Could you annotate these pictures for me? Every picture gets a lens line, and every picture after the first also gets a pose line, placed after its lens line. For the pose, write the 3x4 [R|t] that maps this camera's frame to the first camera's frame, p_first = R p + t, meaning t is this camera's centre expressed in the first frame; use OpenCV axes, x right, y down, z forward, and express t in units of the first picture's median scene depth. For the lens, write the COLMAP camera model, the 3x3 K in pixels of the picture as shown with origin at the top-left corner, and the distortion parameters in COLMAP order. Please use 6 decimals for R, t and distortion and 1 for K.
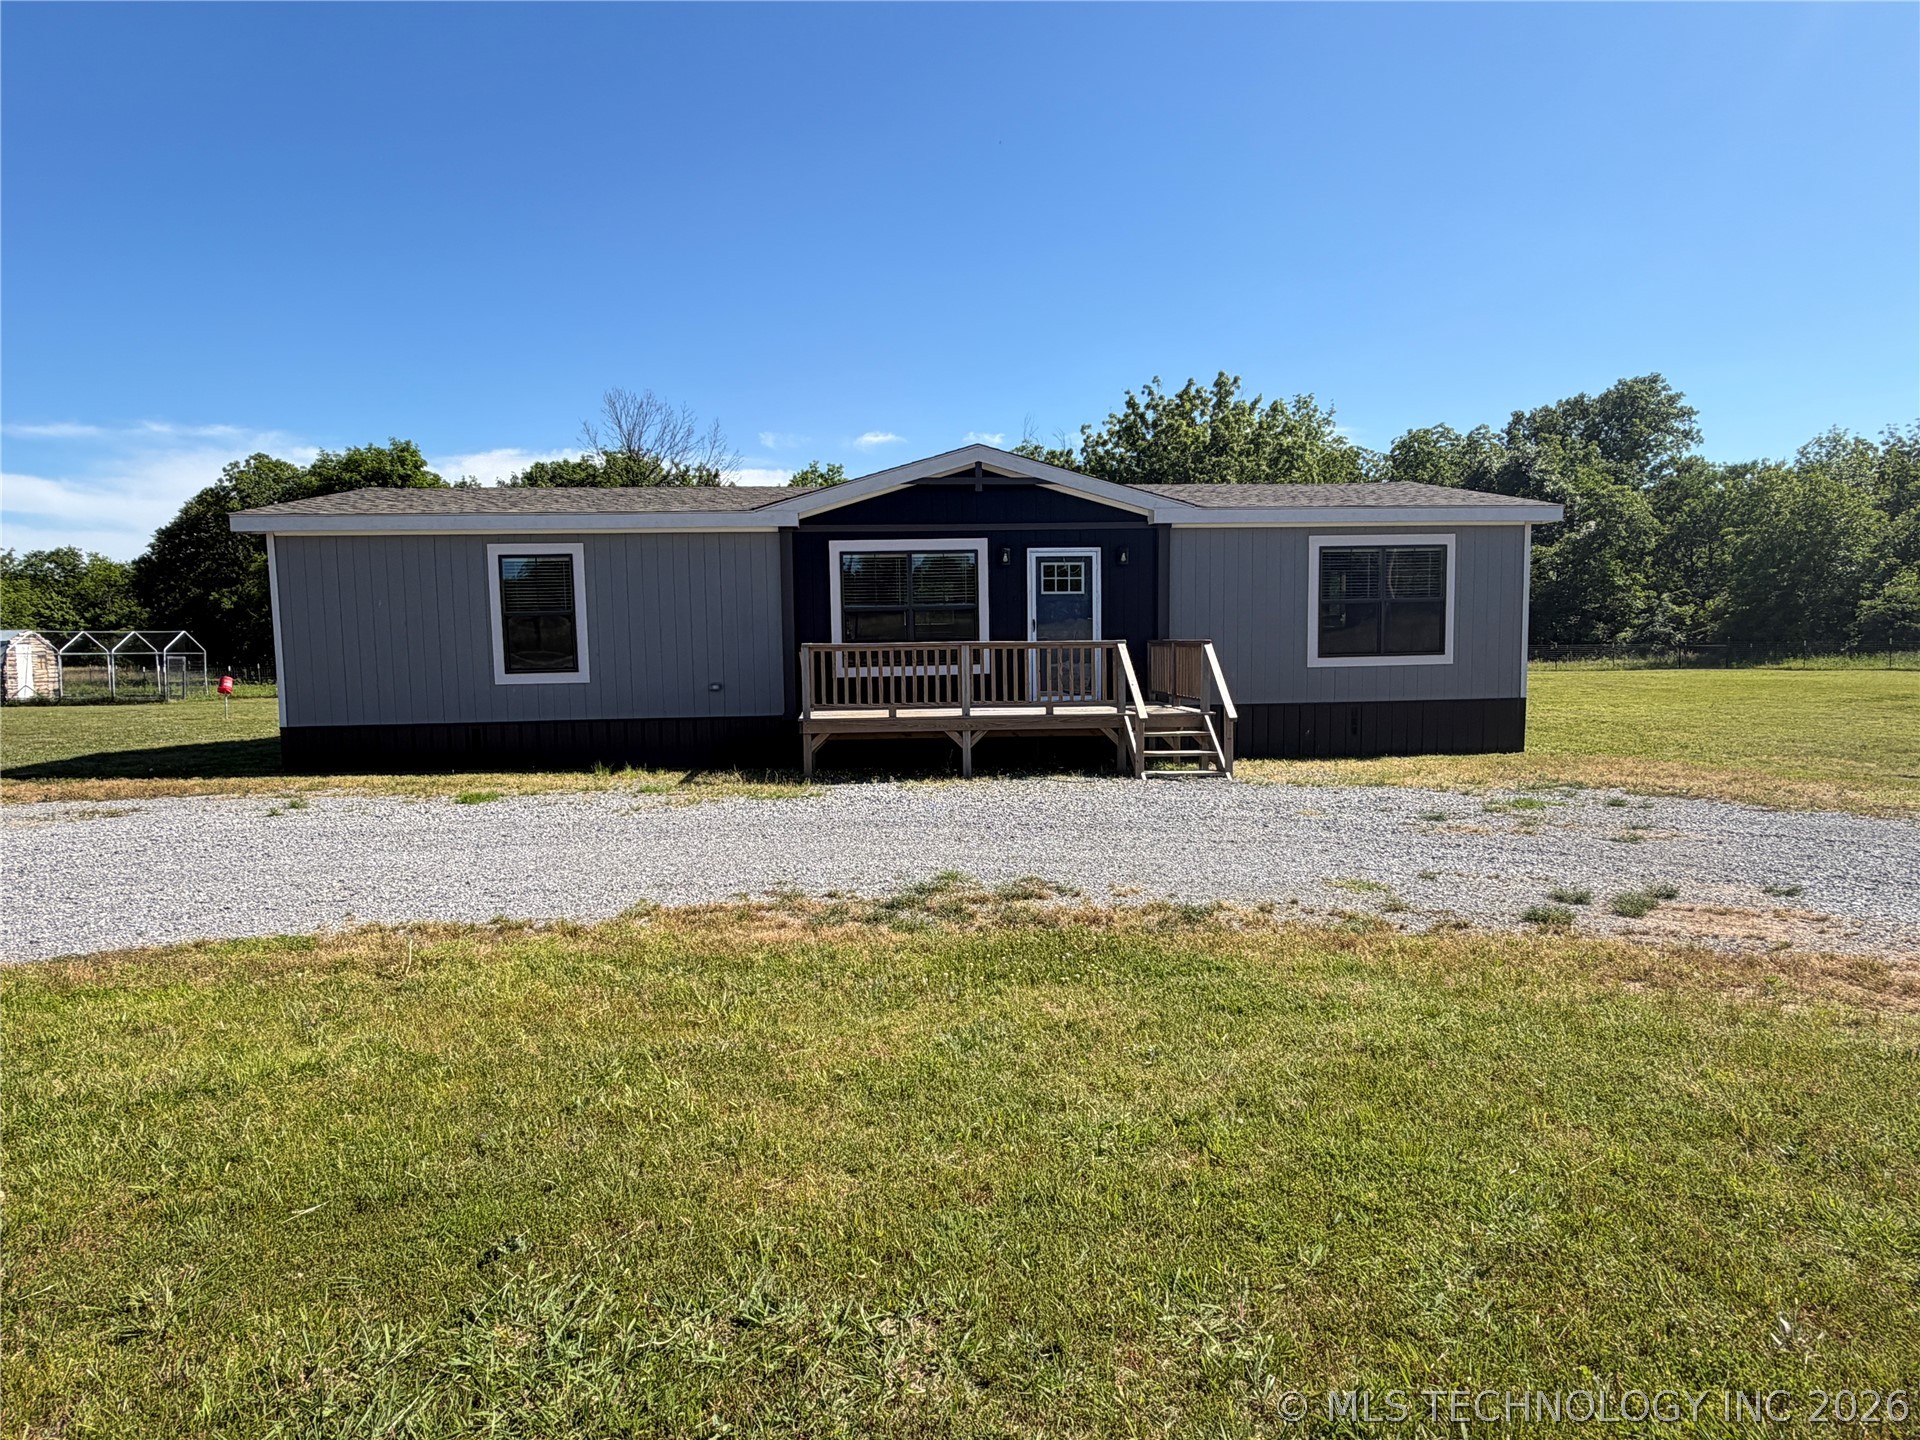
lens RADIAL K [[1105.8, 0, 941.5], [0, 1105.8, 722.3], [0, 0, 1]] dist [-0.001915, 0.000995]
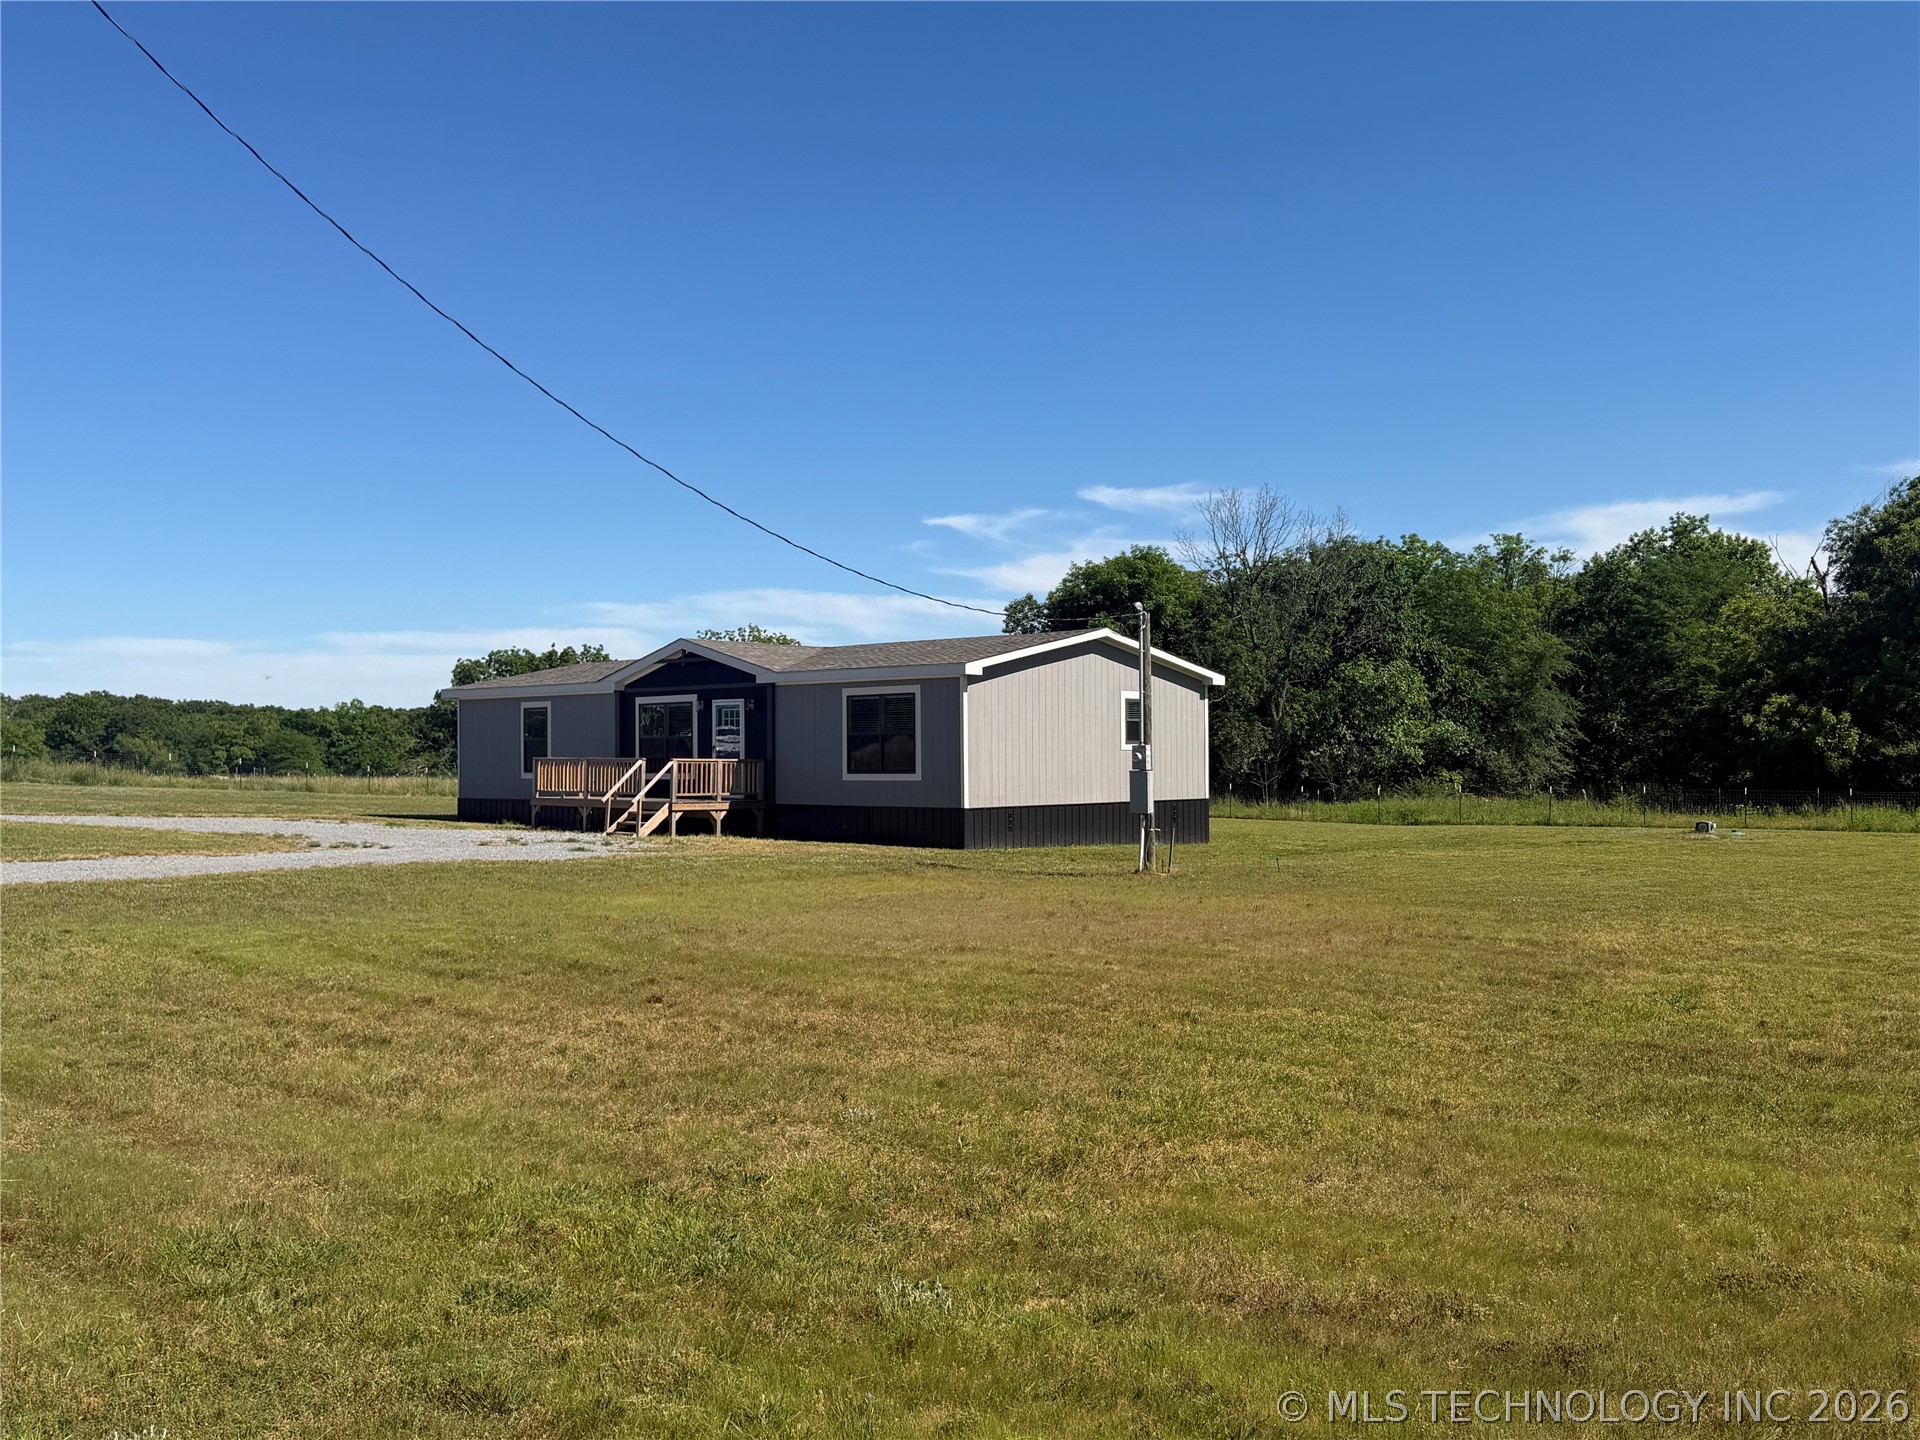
lens RADIAL K [[1727.7, 0, 960.0], [0, 1727.7, 720.0], [0, 0, 1]] dist [0.165649, -0.321087]
pose [[0.678078, -0.002835, -0.734984, 0.506422], [-0.069663, 0.995243, -0.068108, 0.003375], [0.731681, 0.097383, 0.674655, -0.095751]]
